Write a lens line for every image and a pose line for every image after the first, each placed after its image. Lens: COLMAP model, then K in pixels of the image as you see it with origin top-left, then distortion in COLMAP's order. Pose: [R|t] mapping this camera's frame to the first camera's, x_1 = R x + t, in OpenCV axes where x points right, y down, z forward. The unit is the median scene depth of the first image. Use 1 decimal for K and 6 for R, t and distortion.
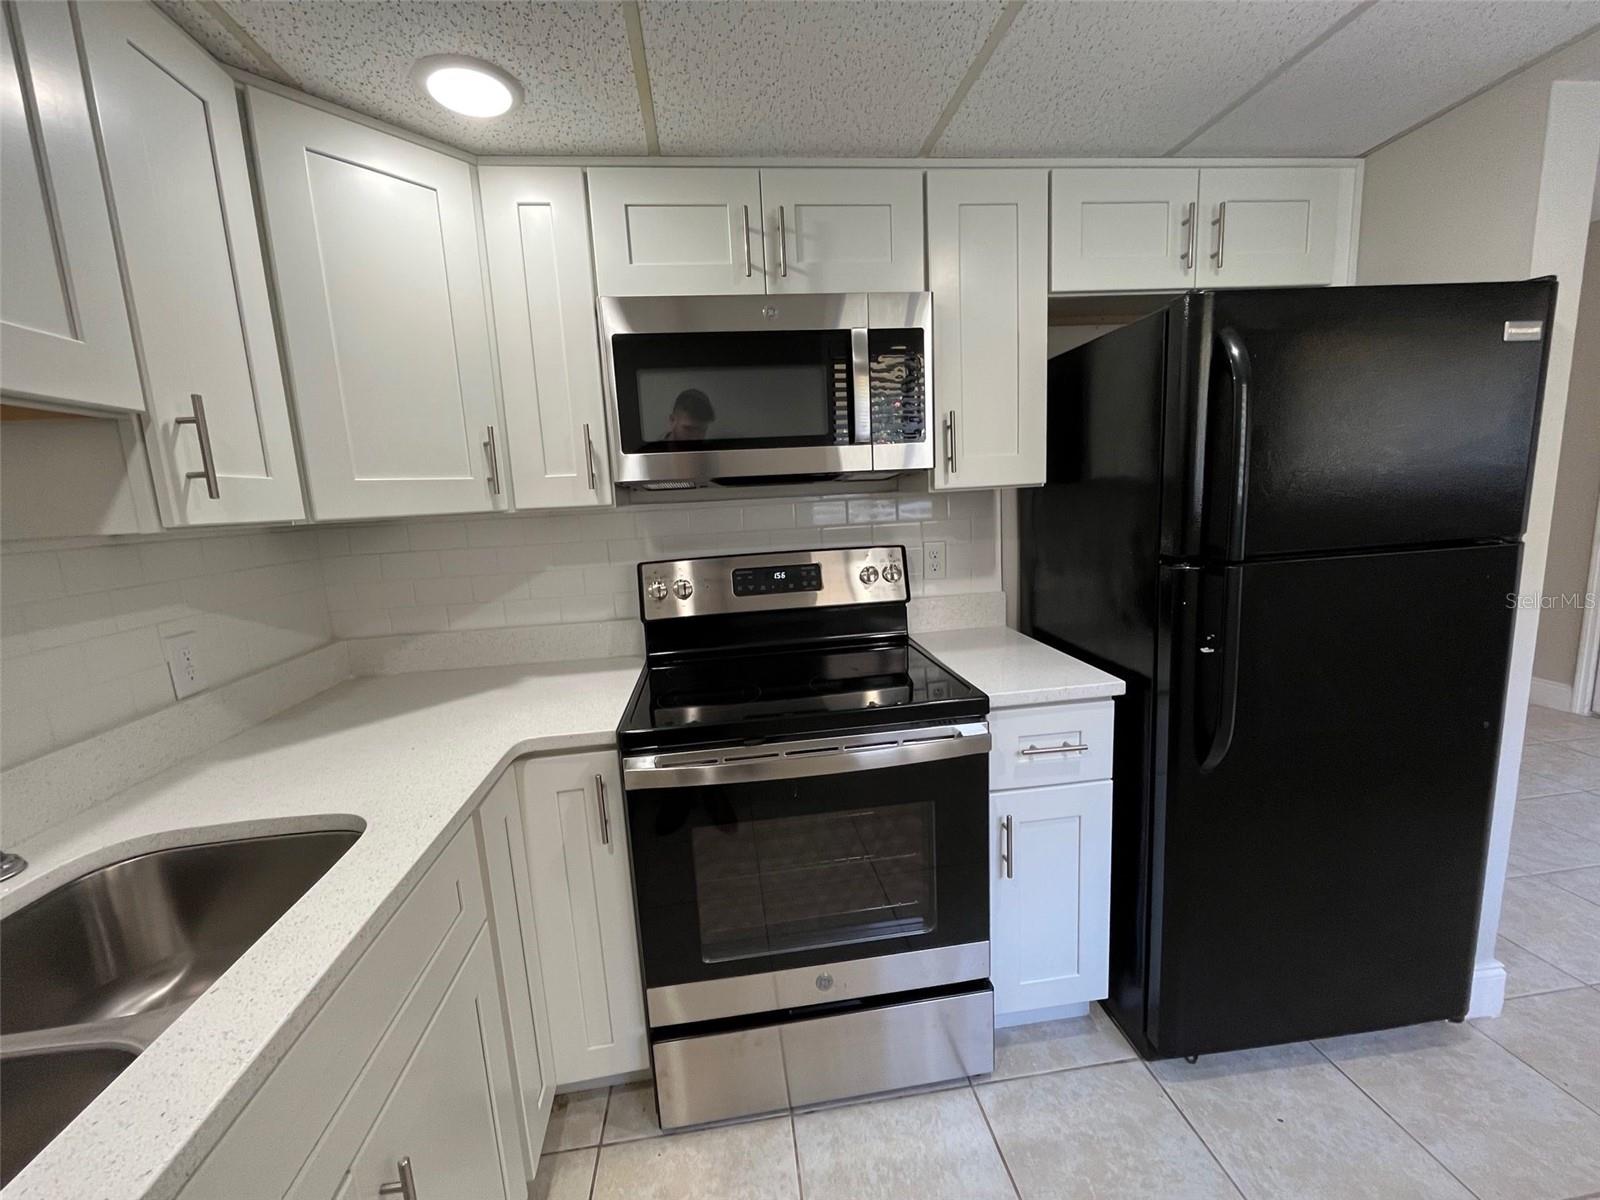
lens RADIAL K [[652.5, 0, 797.2], [0, 652.5, 599.7], [0, 0, 1]] dist [-0.009040, 0.000876]
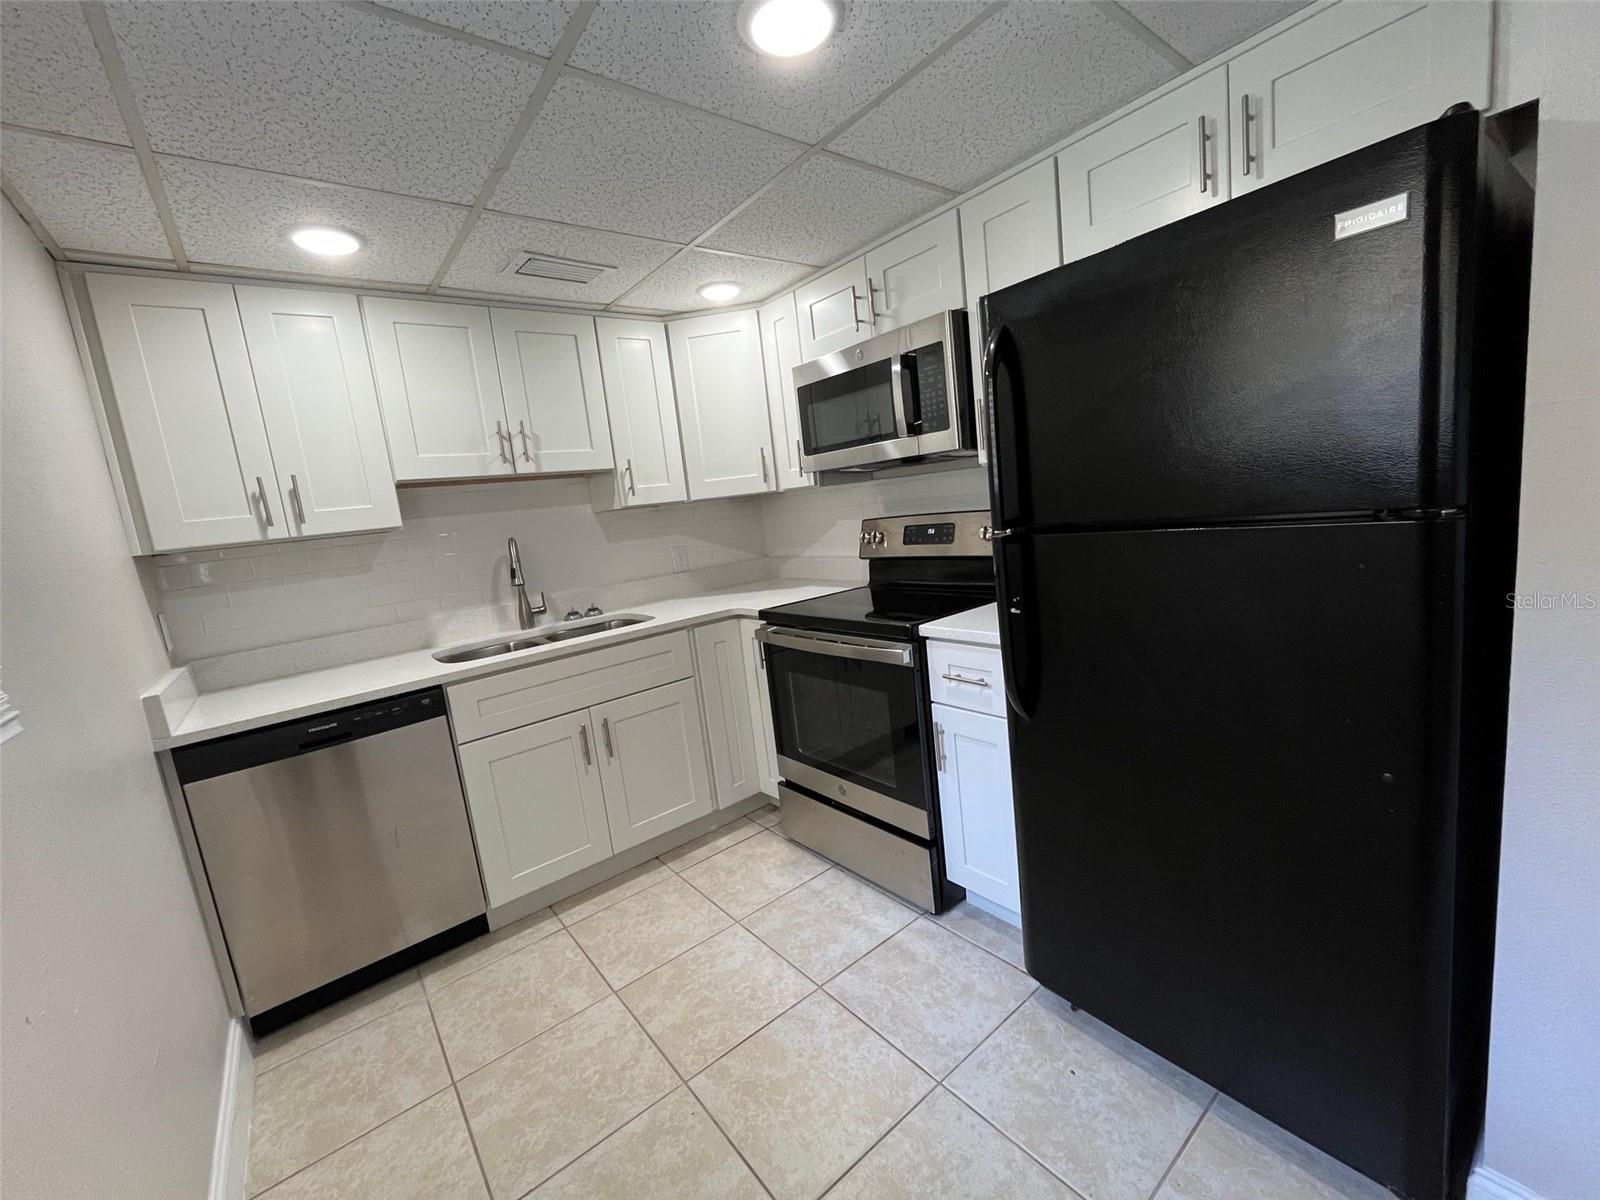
lens RADIAL K [[652.5, 0, 799.0], [0, 652.5, 599.4], [0, 0, 1]] dist [-0.009040, 0.000876]
pose [[0.523836, 0.122467, -0.842970, 1.233966], [-0.051031, 0.992345, 0.112457, -0.044101], [0.850289, -0.015891, 0.526075, 0.081666]]
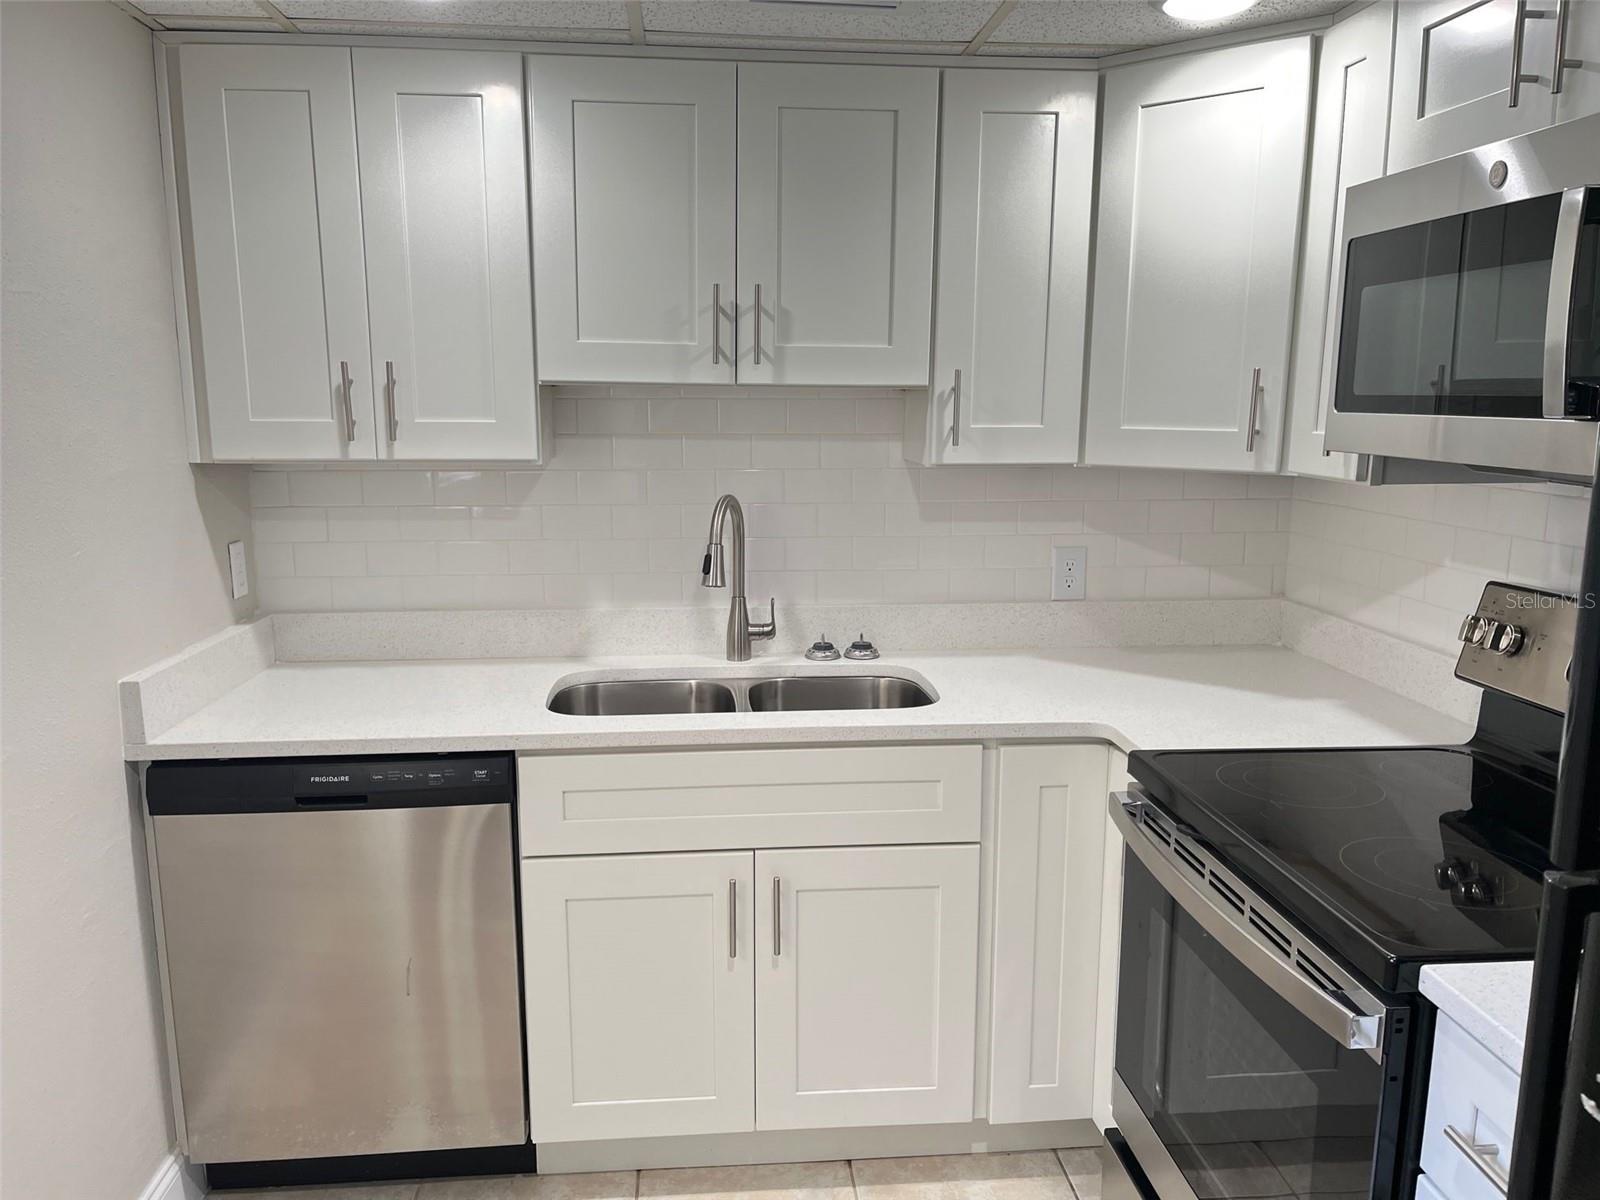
lens RADIAL K [[1214.8, 0, 791.1], [0, 1214.8, 614.6], [0, 0, 1]] dist [0.032675, -0.022008]
pose [[-0.045749, 0.230804, -0.971924, 1.093079], [-0.156671, 0.959245, 0.235167, -0.237787], [0.986591, 0.163031, -0.007725, 0.484694]]
